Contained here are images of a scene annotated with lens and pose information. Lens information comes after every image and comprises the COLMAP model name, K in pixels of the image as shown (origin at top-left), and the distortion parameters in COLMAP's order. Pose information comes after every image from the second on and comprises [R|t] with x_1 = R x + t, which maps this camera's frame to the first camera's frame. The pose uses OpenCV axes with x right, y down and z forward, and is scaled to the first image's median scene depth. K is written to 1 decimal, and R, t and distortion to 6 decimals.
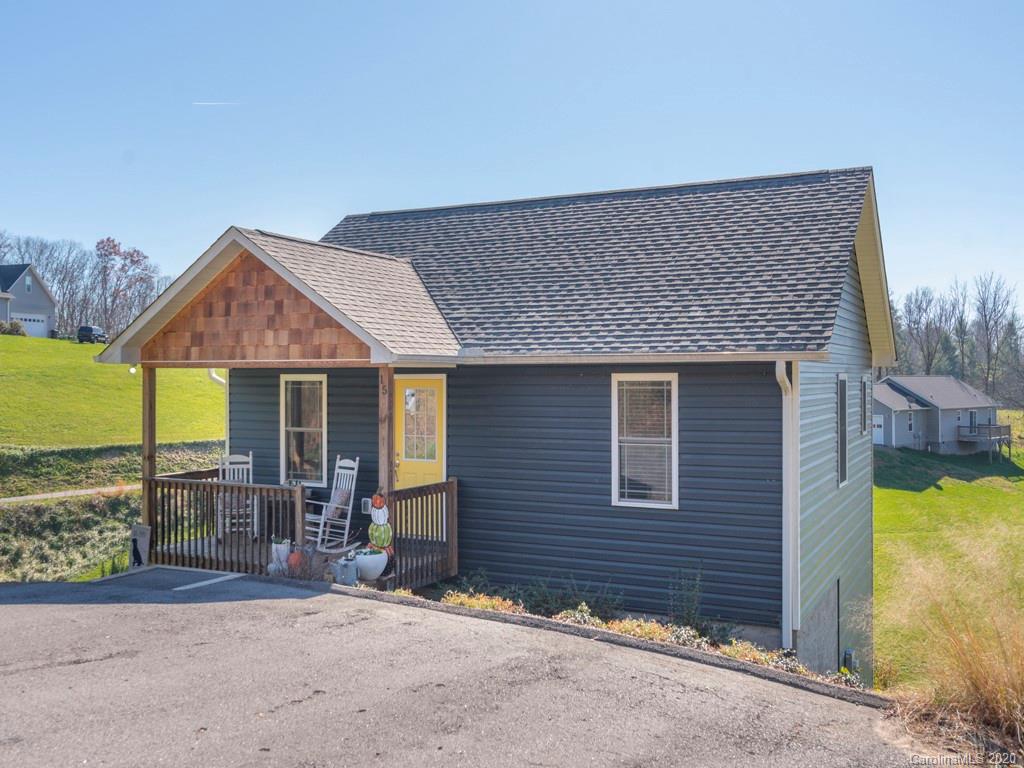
lens RADIAL K [[957.5, 0, 515.5], [0, 957.5, 380.7], [0, 0, 1]] dist [0.006013, 0.000000]
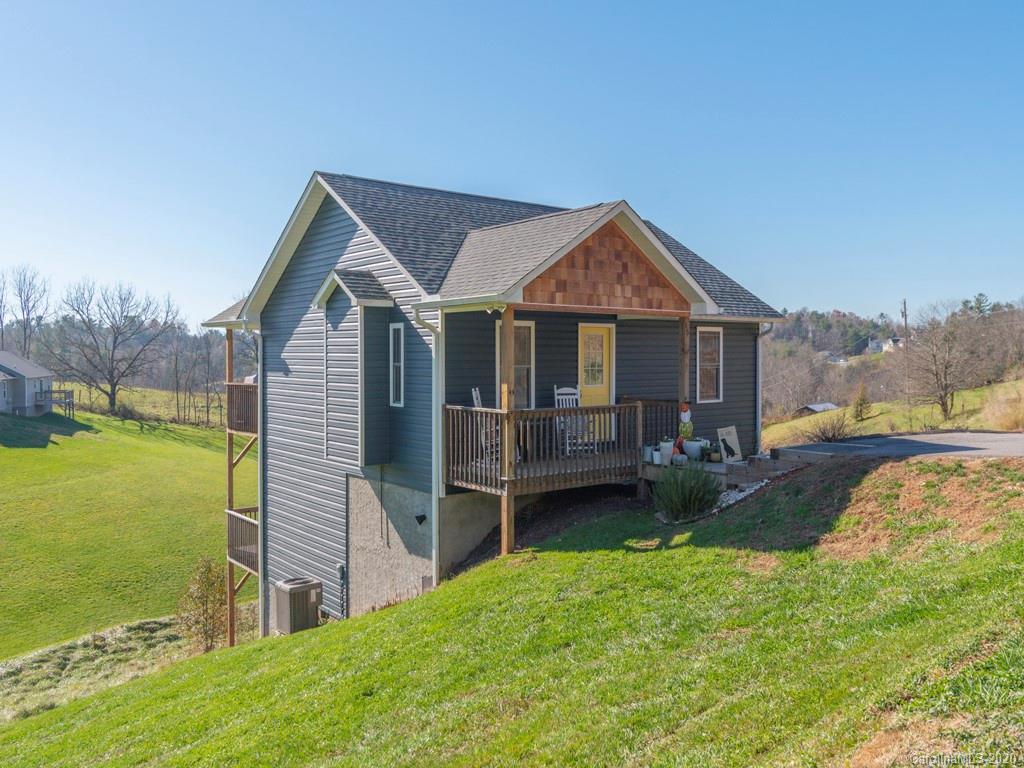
lens RADIAL K [[844.3, 0, 460.0], [0, 844.3, 385.6], [0, 0, 1]] dist [0.000795, 0.001387]
pose [[0.426147, -0.030780, 0.904130, -1.362469], [-0.000024, 0.999421, 0.034036, 0.044095], [-0.904654, -0.014526, 0.425900, 0.697562]]
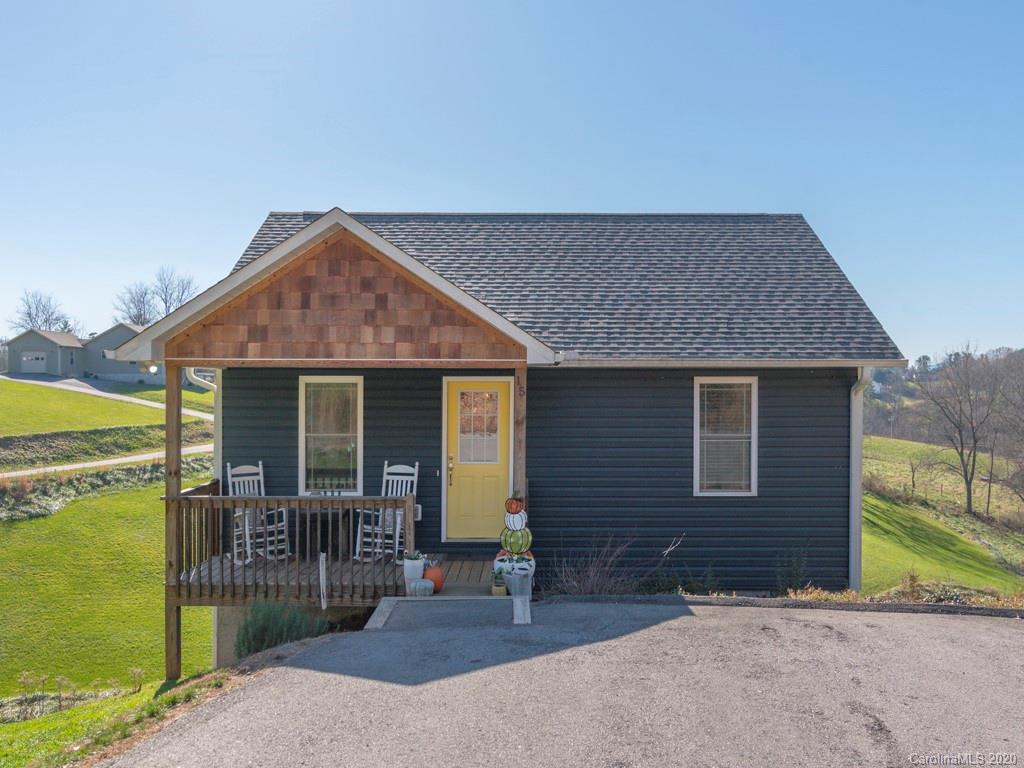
lens RADIAL K [[806.1, 0, 514.7], [0, 806.1, 388.9], [0, 0, 1]] dist [-0.009962, 0.002847]
pose [[0.889727, 0.001190, 0.456492, -0.475439], [-0.002019, 0.999997, 0.001328, 0.005391], [-0.456489, -0.002103, 0.889727, 0.252581]]
